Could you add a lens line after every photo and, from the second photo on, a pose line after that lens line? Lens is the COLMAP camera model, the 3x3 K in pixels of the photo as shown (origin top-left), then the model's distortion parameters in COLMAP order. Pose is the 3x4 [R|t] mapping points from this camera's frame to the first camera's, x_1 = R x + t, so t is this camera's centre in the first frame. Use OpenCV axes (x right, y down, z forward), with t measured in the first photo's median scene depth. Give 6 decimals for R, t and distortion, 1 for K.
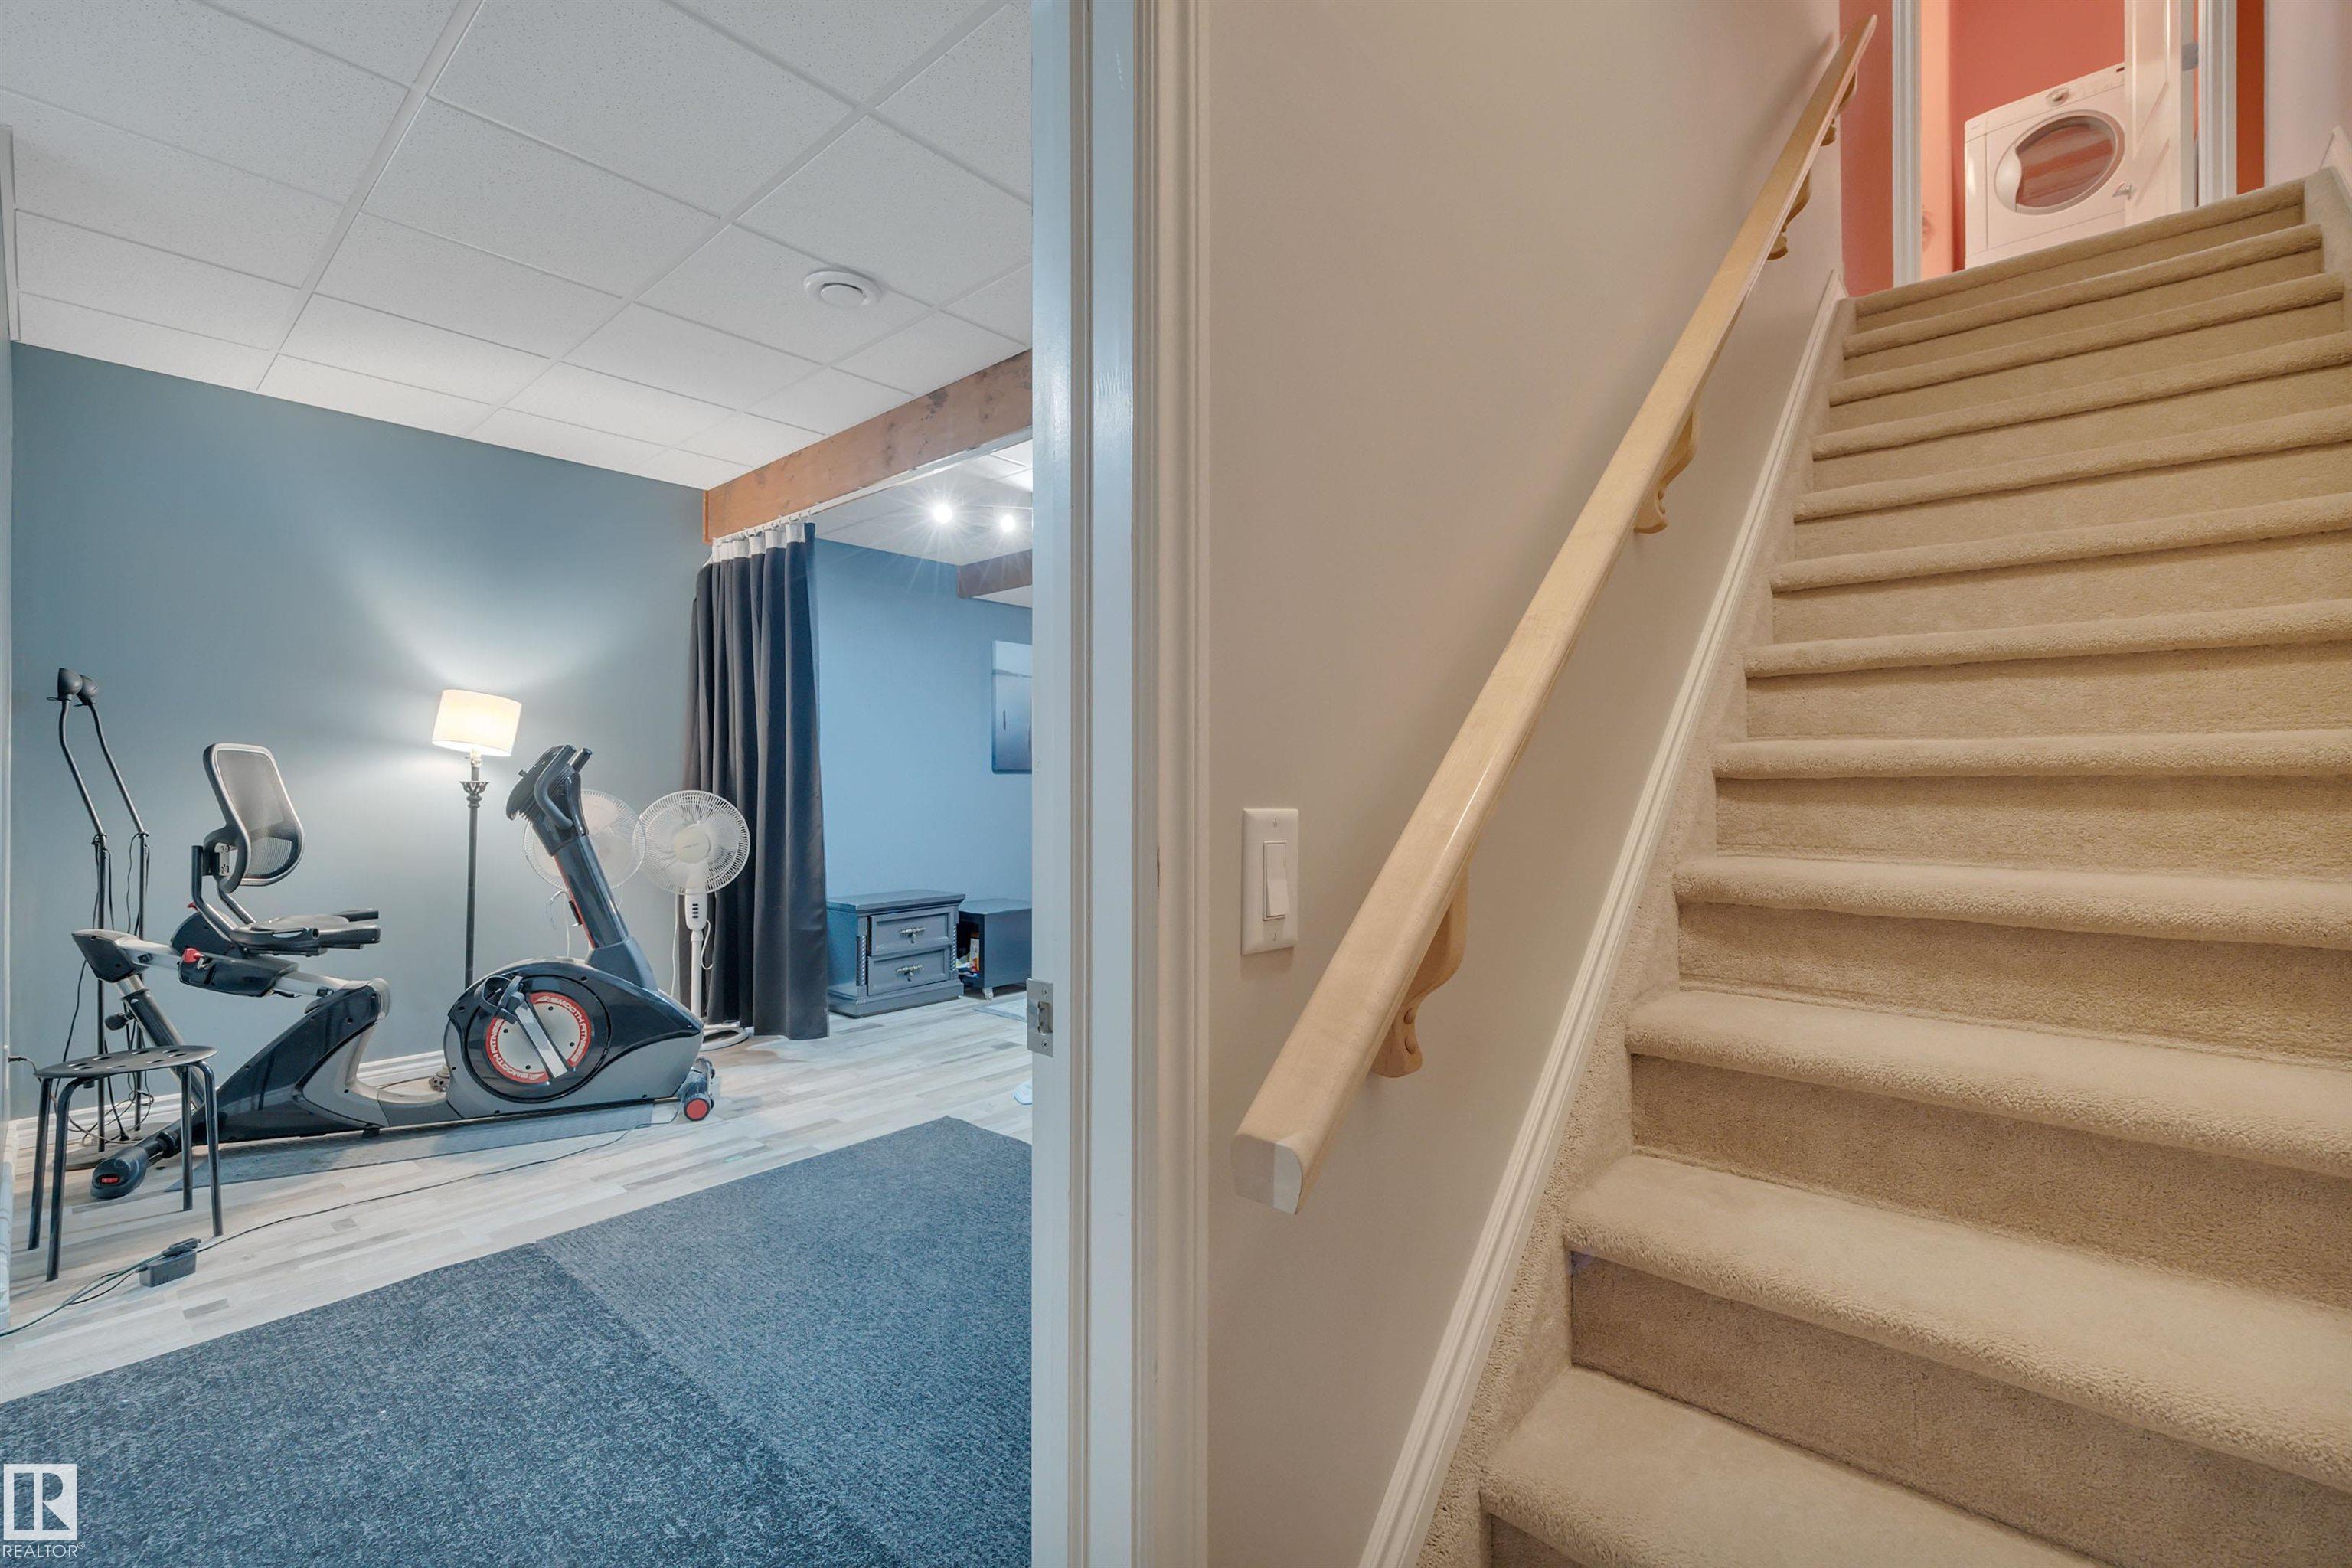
lens RADIAL K [[962.2, 0, 1125.9], [0, 962.2, 785.8], [0, 0, 1]] dist [-0.000089, 0.000005]
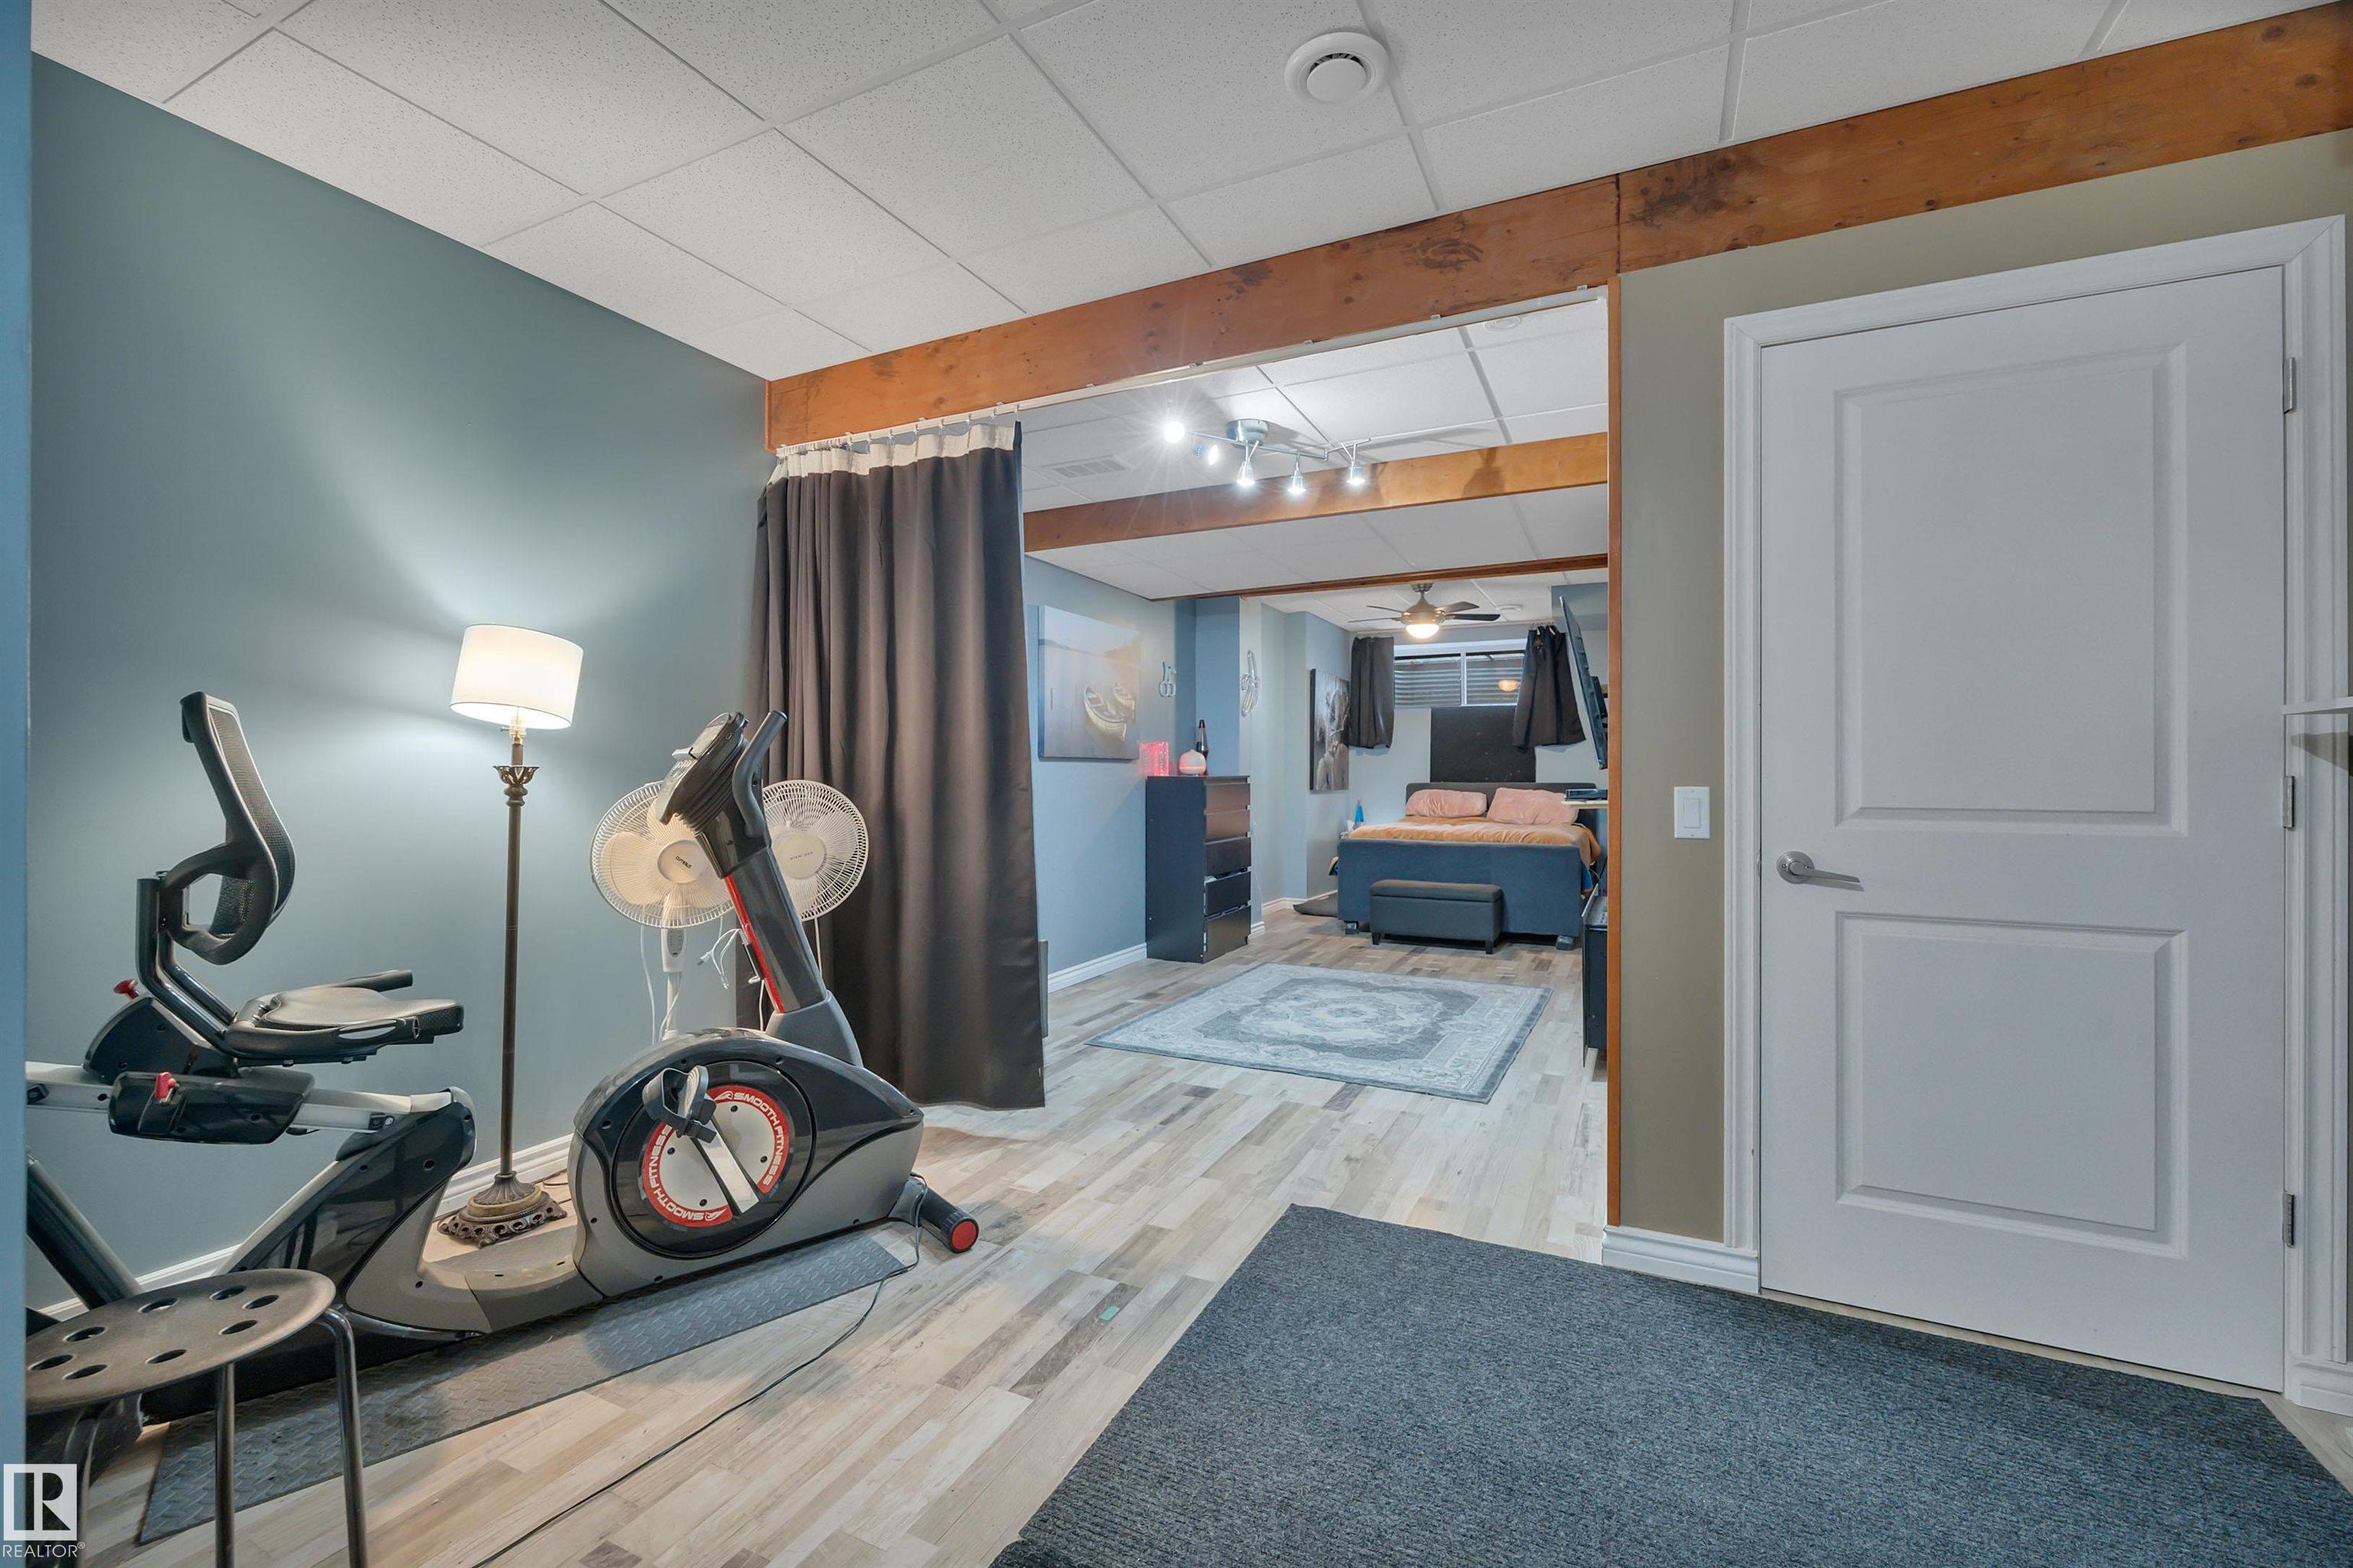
lens RADIAL K [[962.7, 0, 1172.9], [0, 962.7, 777.1], [0, 0, 1]] dist [-0.000089, 0.000005]
pose [[0.966047, 0.002508, 0.258353, -0.478790], [-0.002492, 0.999997, -0.000388, 0.002412], [-0.258353, -0.000269, 0.966050, 0.282293]]
